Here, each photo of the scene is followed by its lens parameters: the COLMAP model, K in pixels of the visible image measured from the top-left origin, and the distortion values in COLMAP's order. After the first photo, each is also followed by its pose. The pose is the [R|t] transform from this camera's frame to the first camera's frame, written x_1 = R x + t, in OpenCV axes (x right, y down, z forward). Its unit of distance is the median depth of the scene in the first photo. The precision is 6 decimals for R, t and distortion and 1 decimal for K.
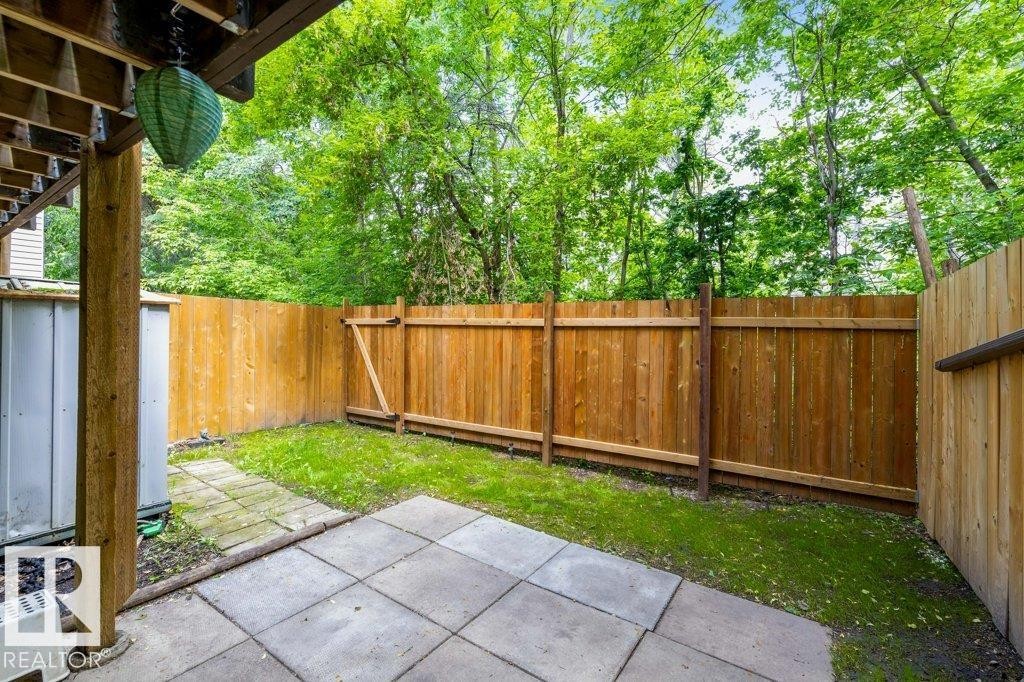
lens RADIAL K [[459.6, 0, 494.4], [0, 459.6, 330.9], [0, 0, 1]] dist [0.001325, 0.000085]
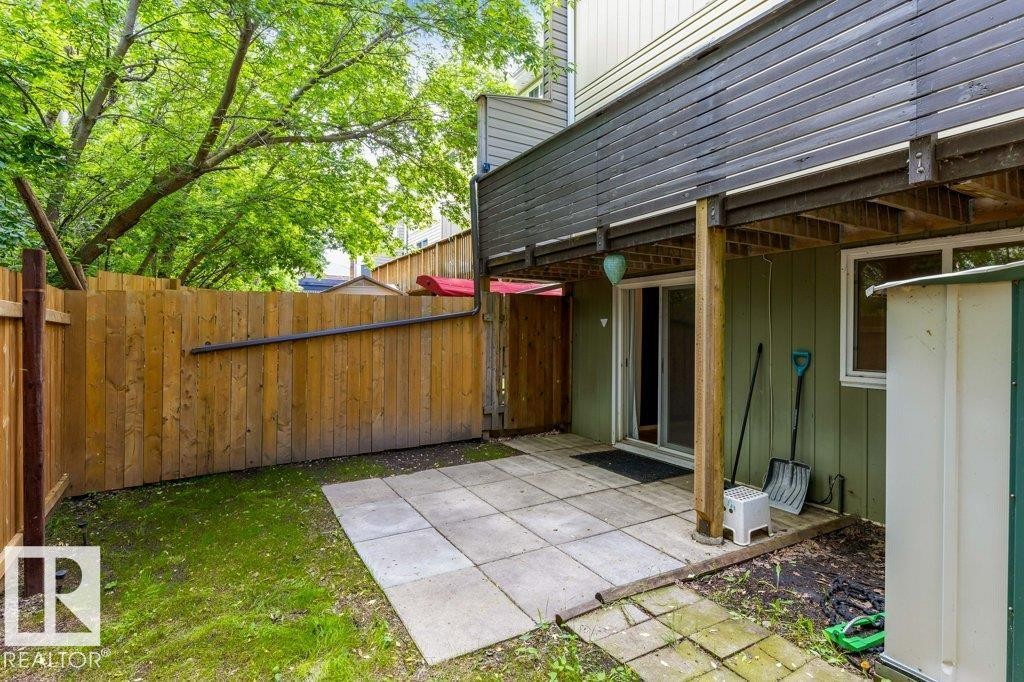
lens RADIAL K [[498.0, 0, 515.1], [0, 498.0, 328.9], [0, 0, 1]] dist [-0.001495, -0.000210]
pose [[-0.926170, -0.017401, 0.376705, -0.668782], [-0.019744, 0.999802, -0.002359, -0.022382], [-0.376589, -0.009622, -0.926330, 2.207531]]
